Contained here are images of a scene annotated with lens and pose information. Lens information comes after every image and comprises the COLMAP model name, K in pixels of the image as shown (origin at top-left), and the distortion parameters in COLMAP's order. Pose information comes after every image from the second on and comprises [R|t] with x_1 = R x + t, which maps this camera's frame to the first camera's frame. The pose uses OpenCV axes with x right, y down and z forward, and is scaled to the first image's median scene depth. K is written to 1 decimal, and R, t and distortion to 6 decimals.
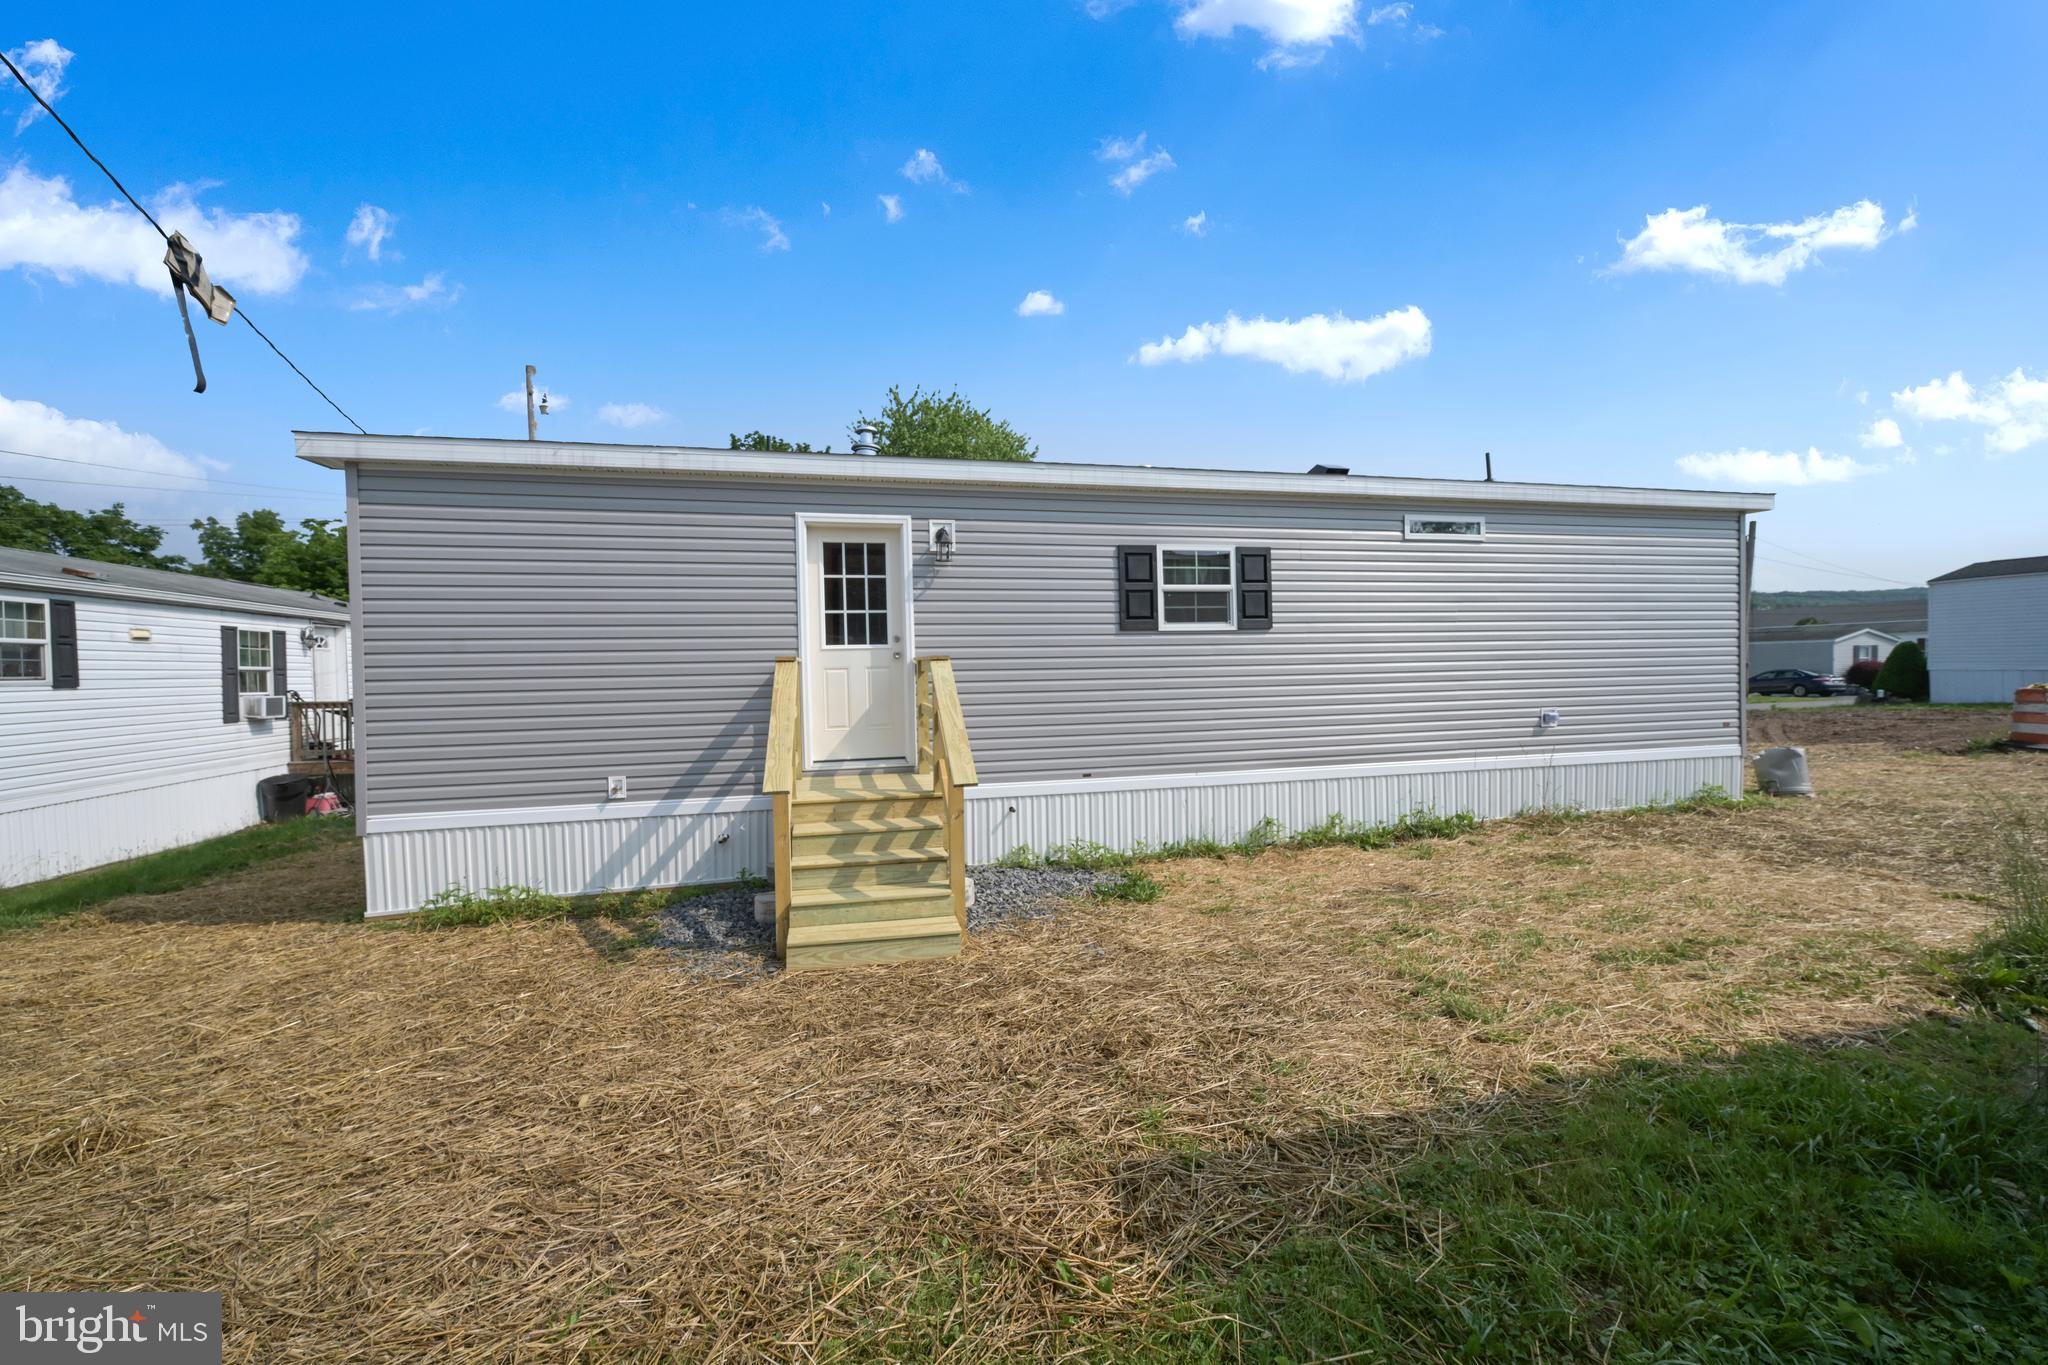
lens RADIAL K [[802.8, 0, 1027.7], [0, 802.8, 679.2], [0, 0, 1]] dist [-0.000285, 0.000337]
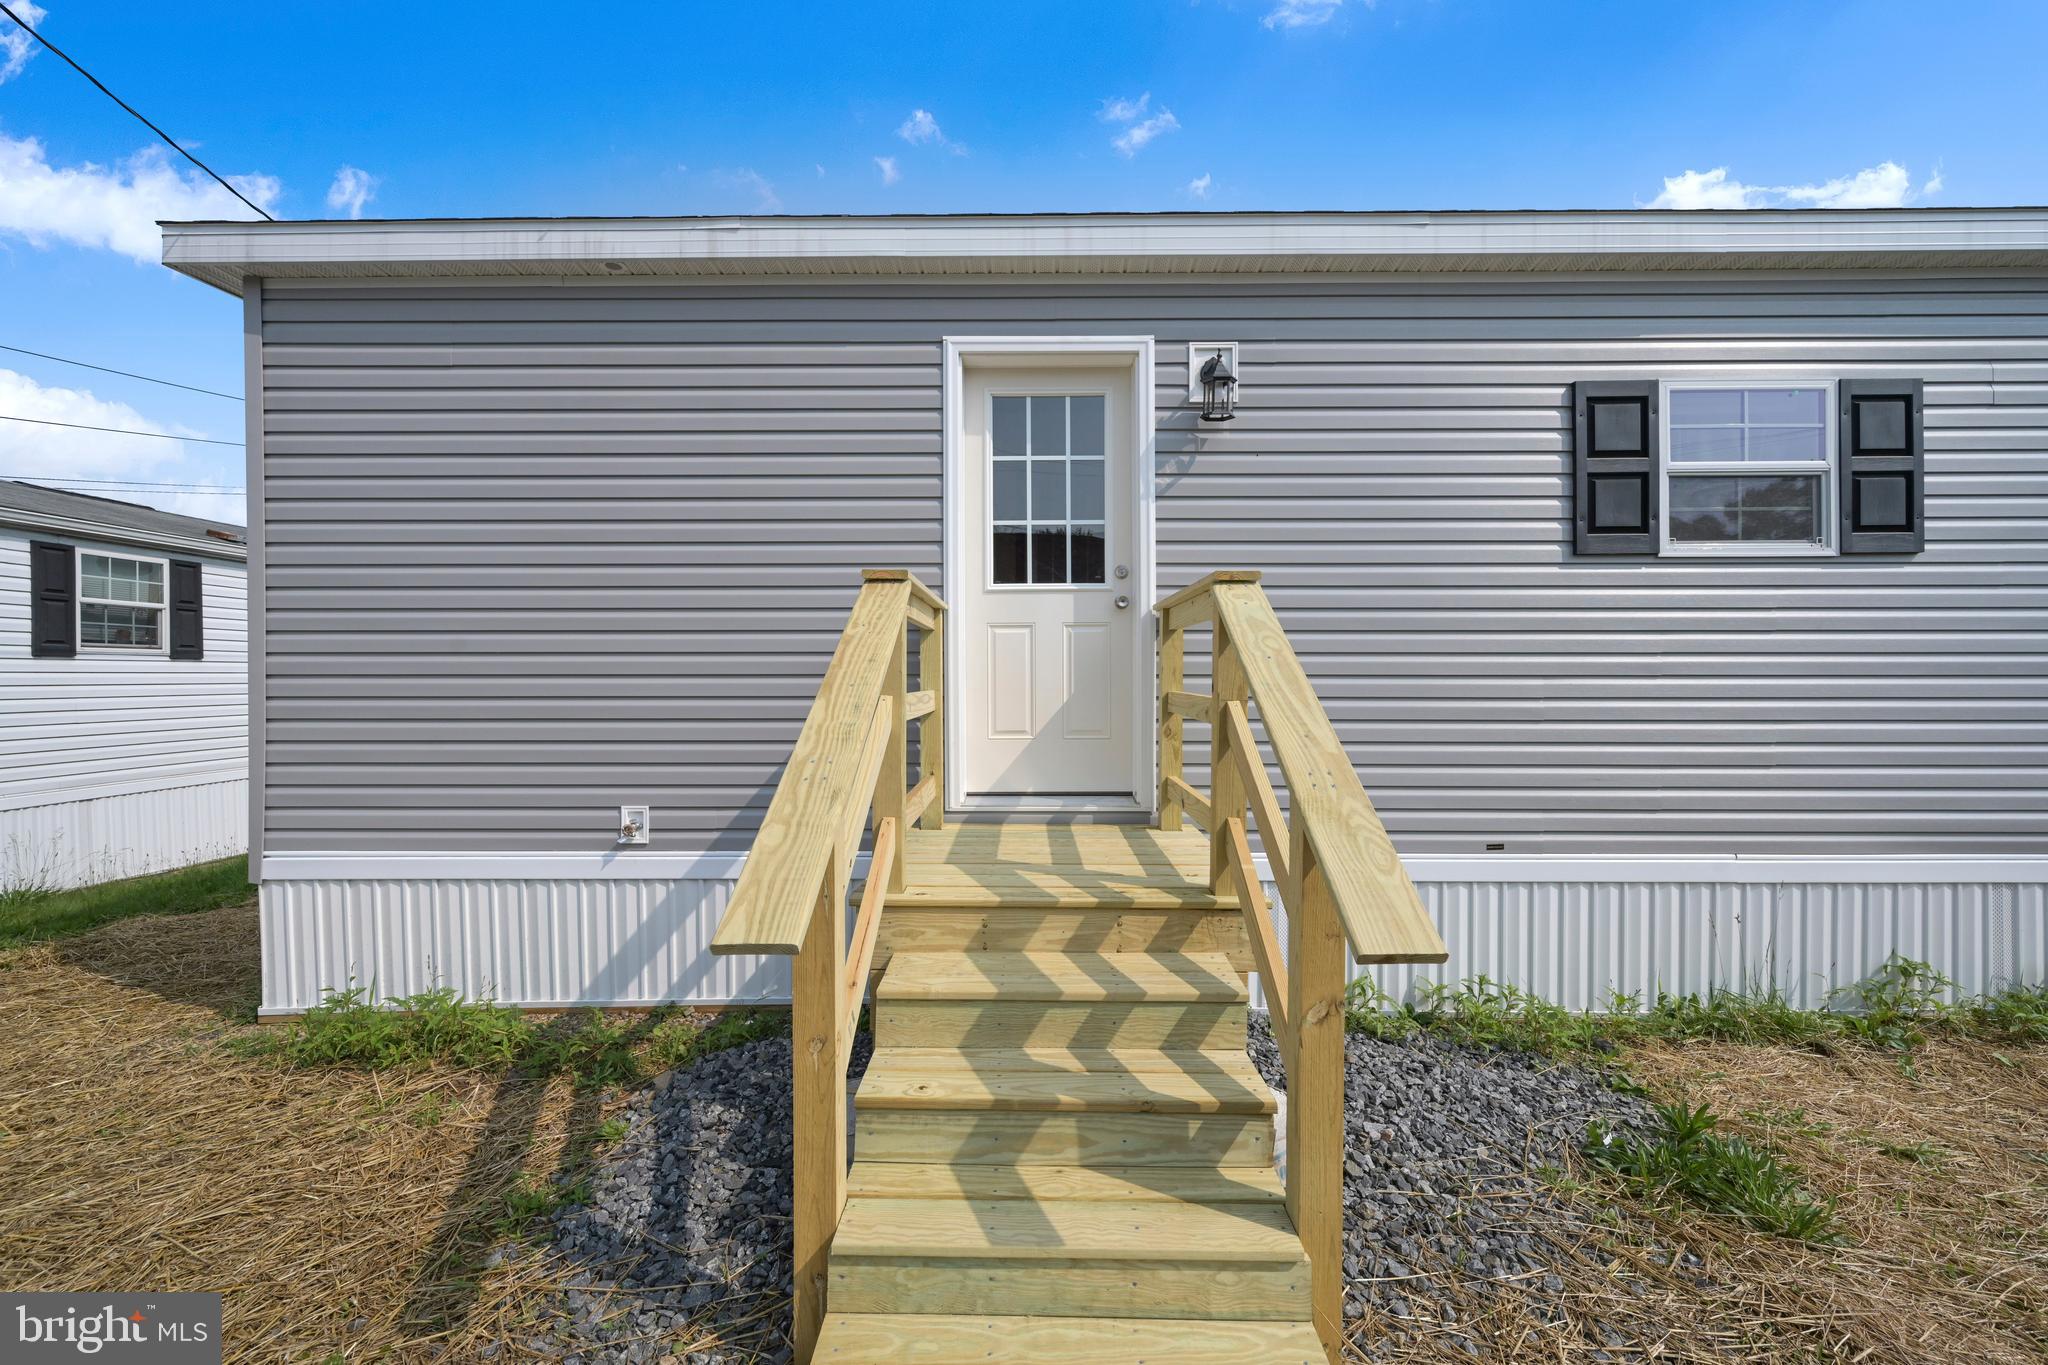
lens RADIAL K [[802.8, 0, 1024.2], [0, 802.8, 684.4], [0, 0, 1]] dist [-0.000285, 0.000337]
pose [[0.968383, 0.019586, -0.248700, -0.093189], [-0.020491, 0.999789, -0.001051, 0.026798], [0.248627, 0.006113, 0.968580, 0.473622]]
